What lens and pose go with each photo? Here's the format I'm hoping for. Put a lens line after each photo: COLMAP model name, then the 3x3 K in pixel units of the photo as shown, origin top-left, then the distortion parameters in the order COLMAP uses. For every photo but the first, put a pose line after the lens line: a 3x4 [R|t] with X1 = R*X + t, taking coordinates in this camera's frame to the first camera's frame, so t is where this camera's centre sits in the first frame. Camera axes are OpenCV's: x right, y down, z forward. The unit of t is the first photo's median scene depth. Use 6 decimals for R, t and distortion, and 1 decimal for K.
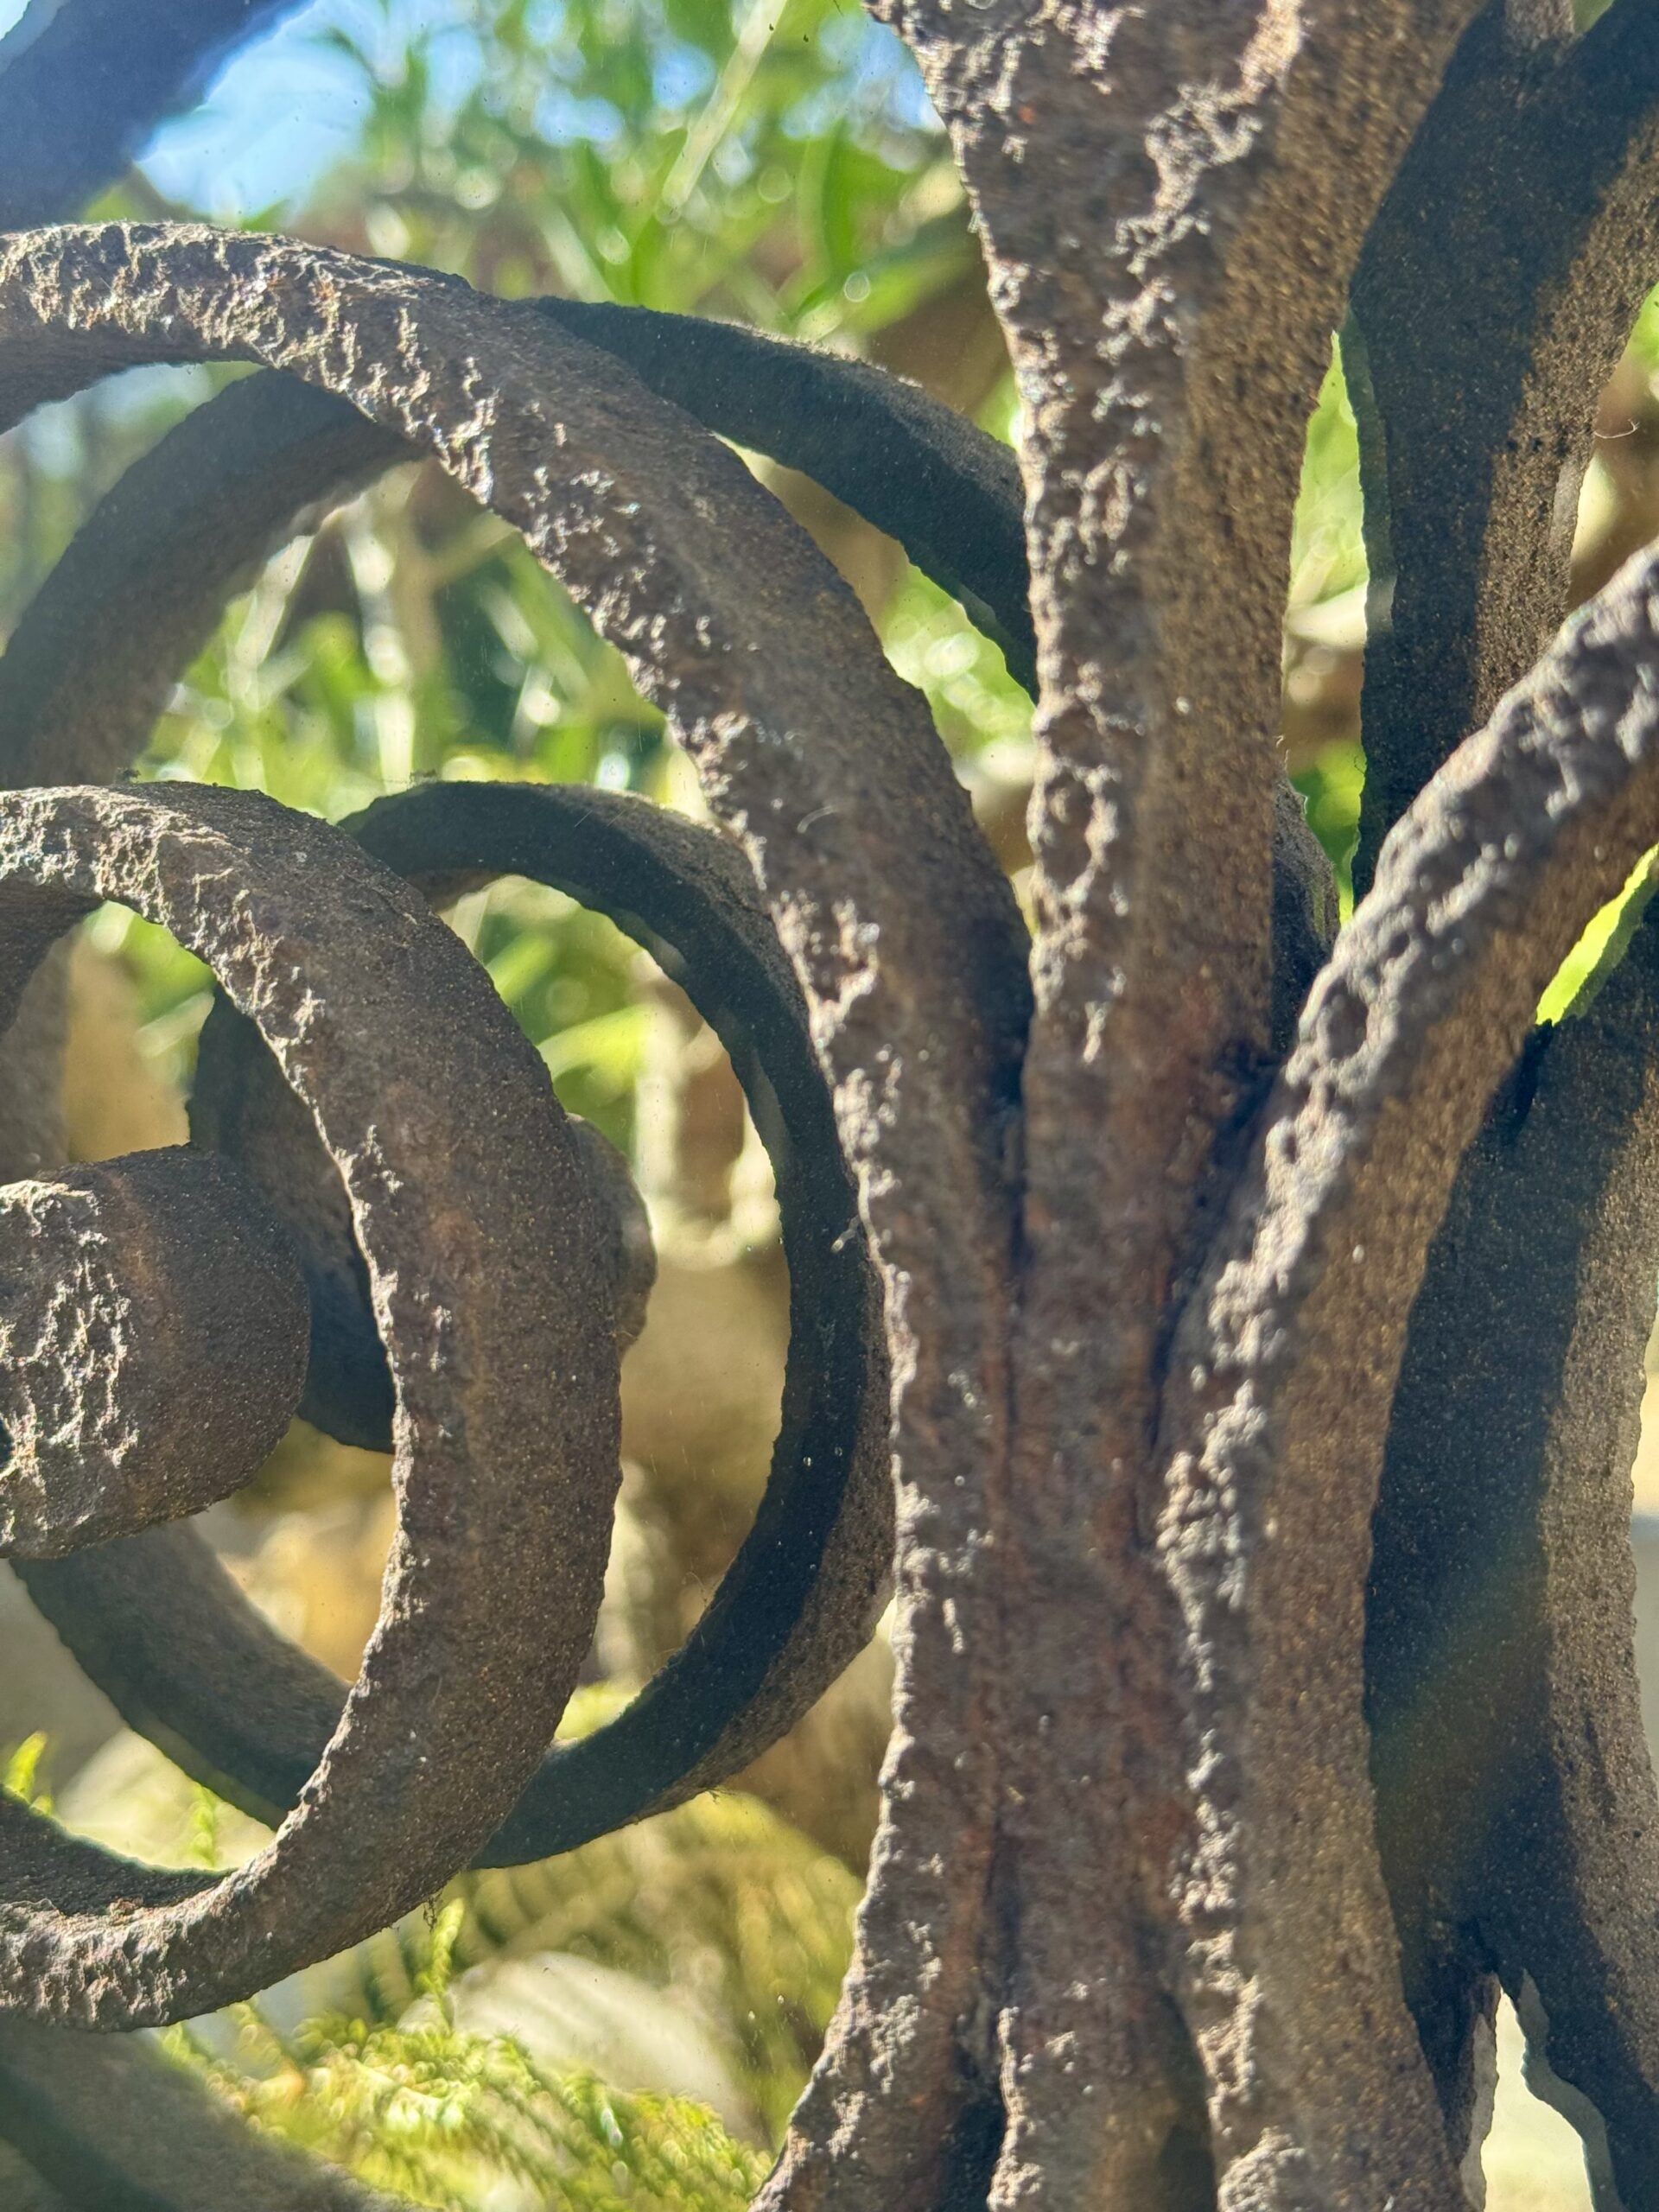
lens RADIAL K [[3102.2, 0, 829.5], [0, 3102.2, 1106.0], [0, 0, 1]] dist [0.172445, -0.386675]
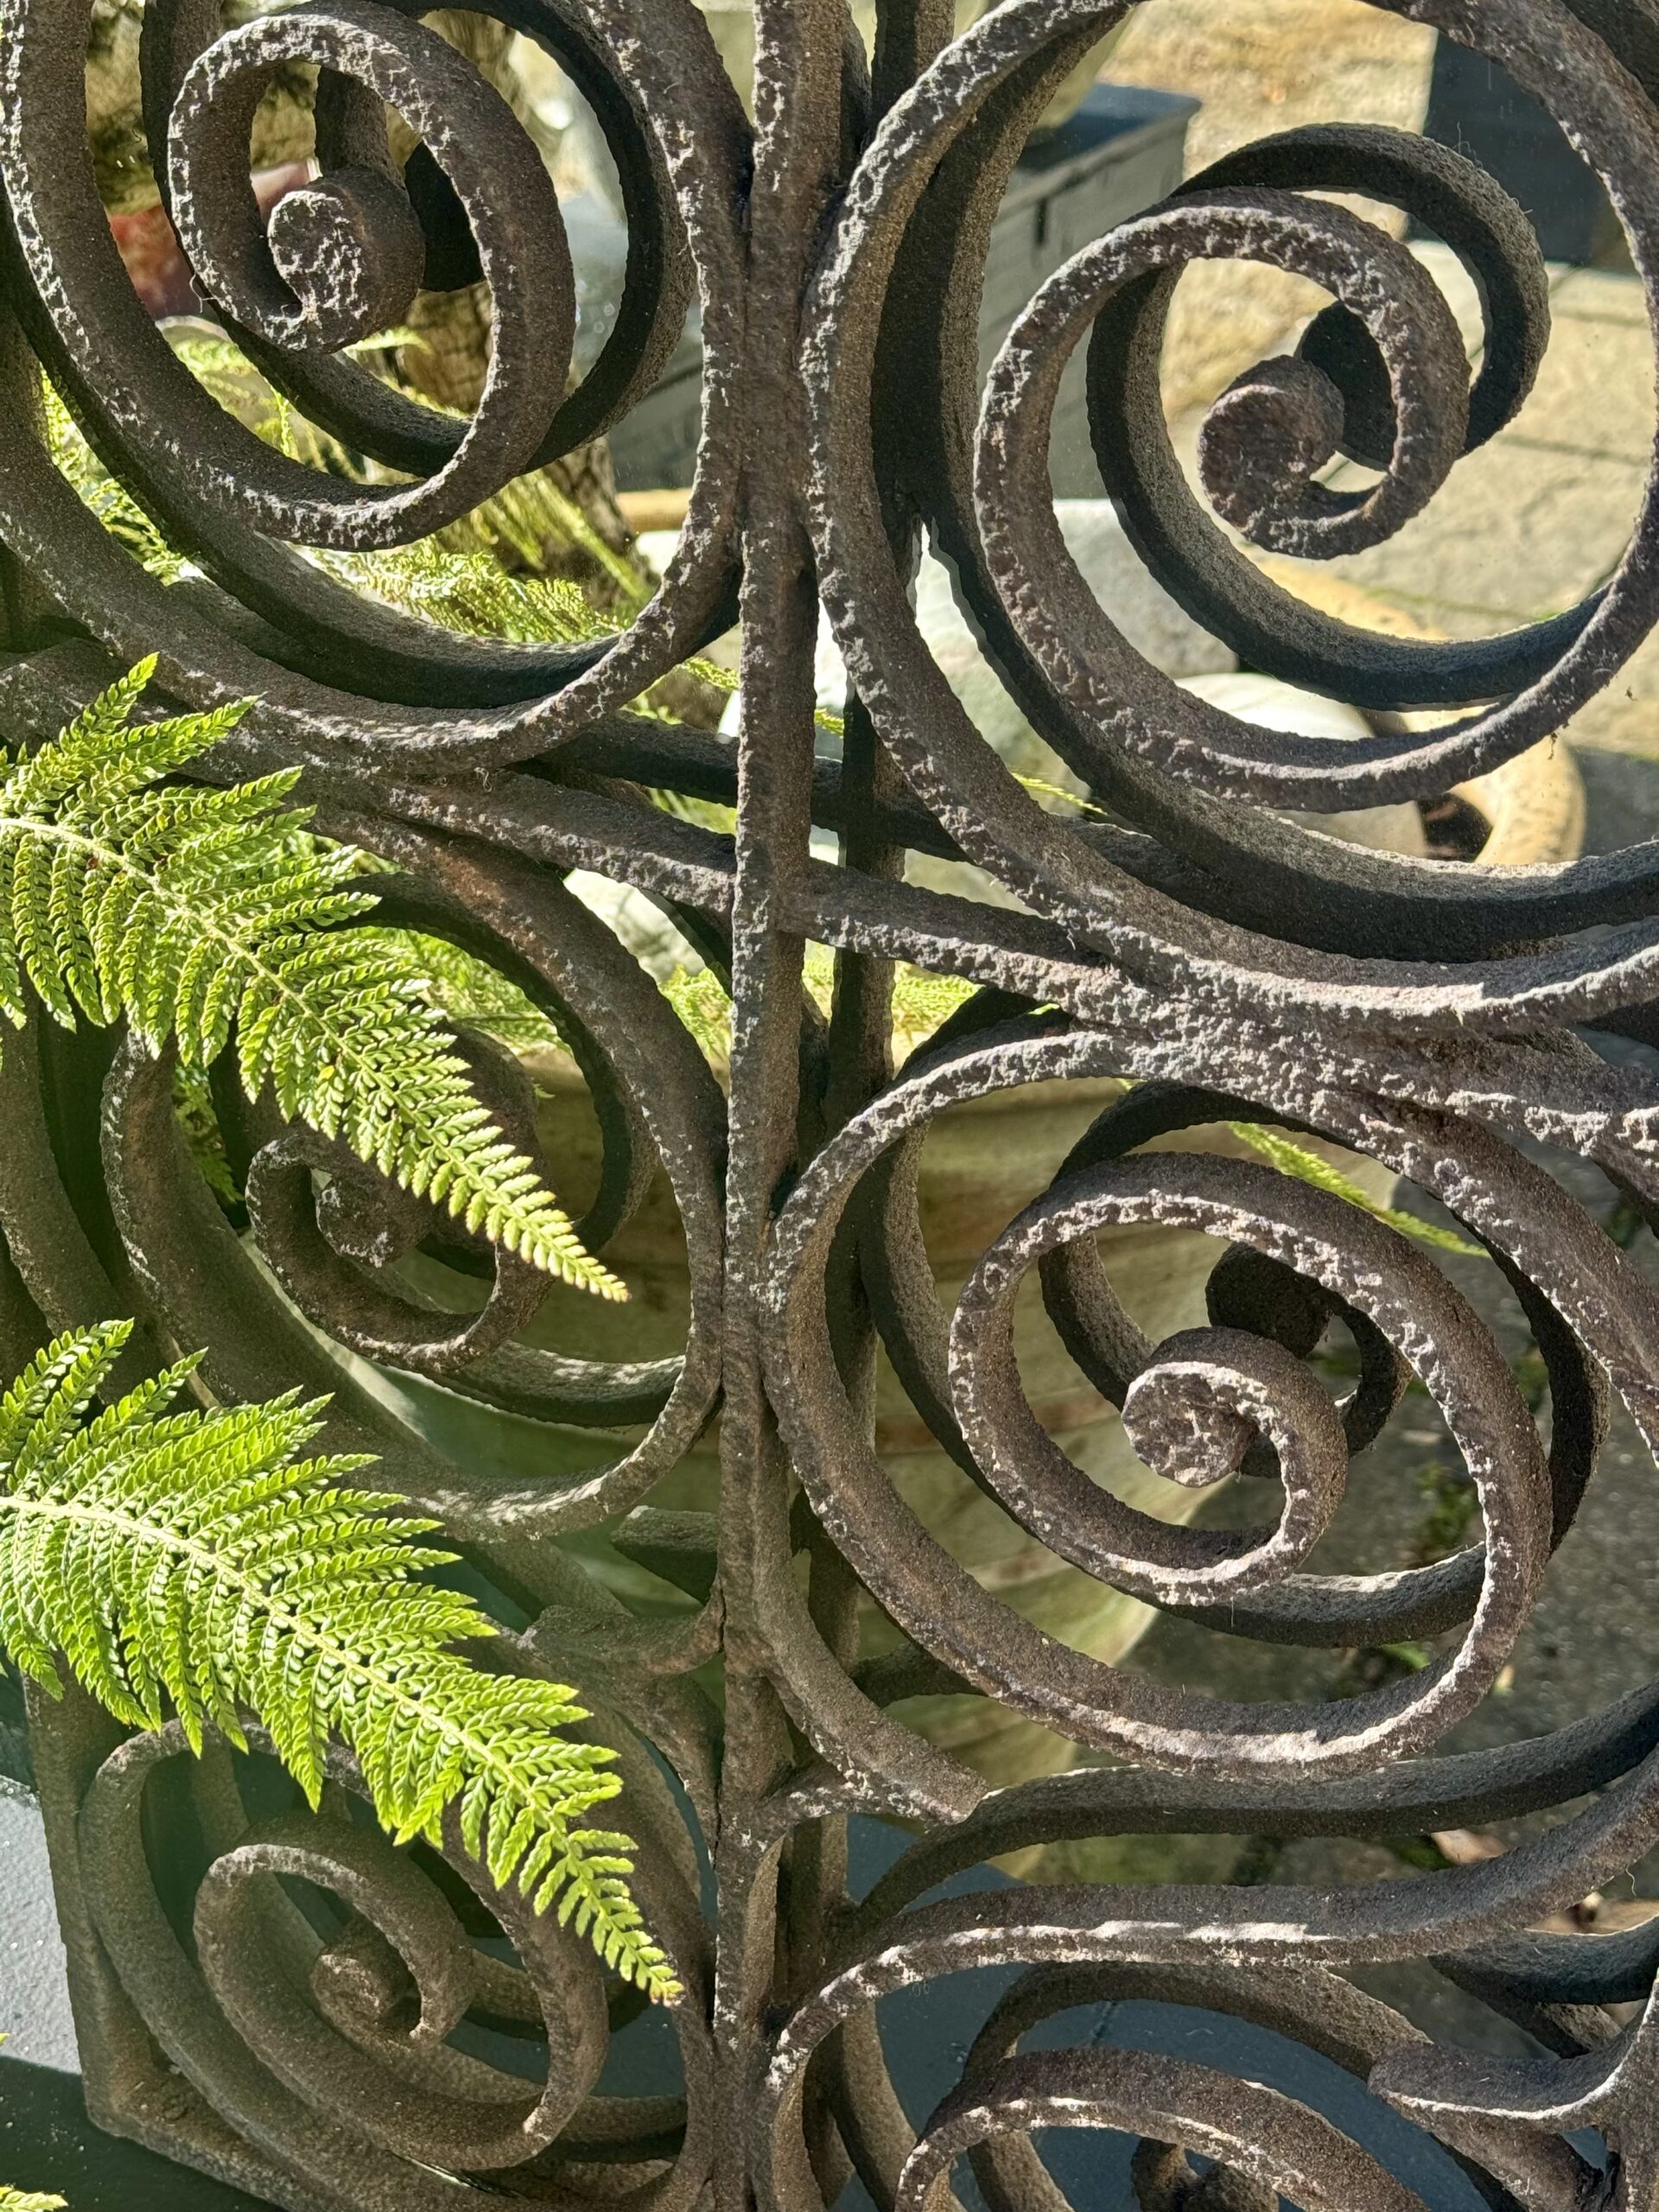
lens RADIAL K [[3102.2, 0, 829.5], [0, 3102.2, 1106.0], [0, 0, 1]] dist [0.172445, -0.386675]
pose [[0.991141, -0.054154, 0.121268, -0.238002], [-0.004623, 0.898471, 0.439009, -0.484777], [-0.132730, -0.435681, 0.890261, -1.748894]]
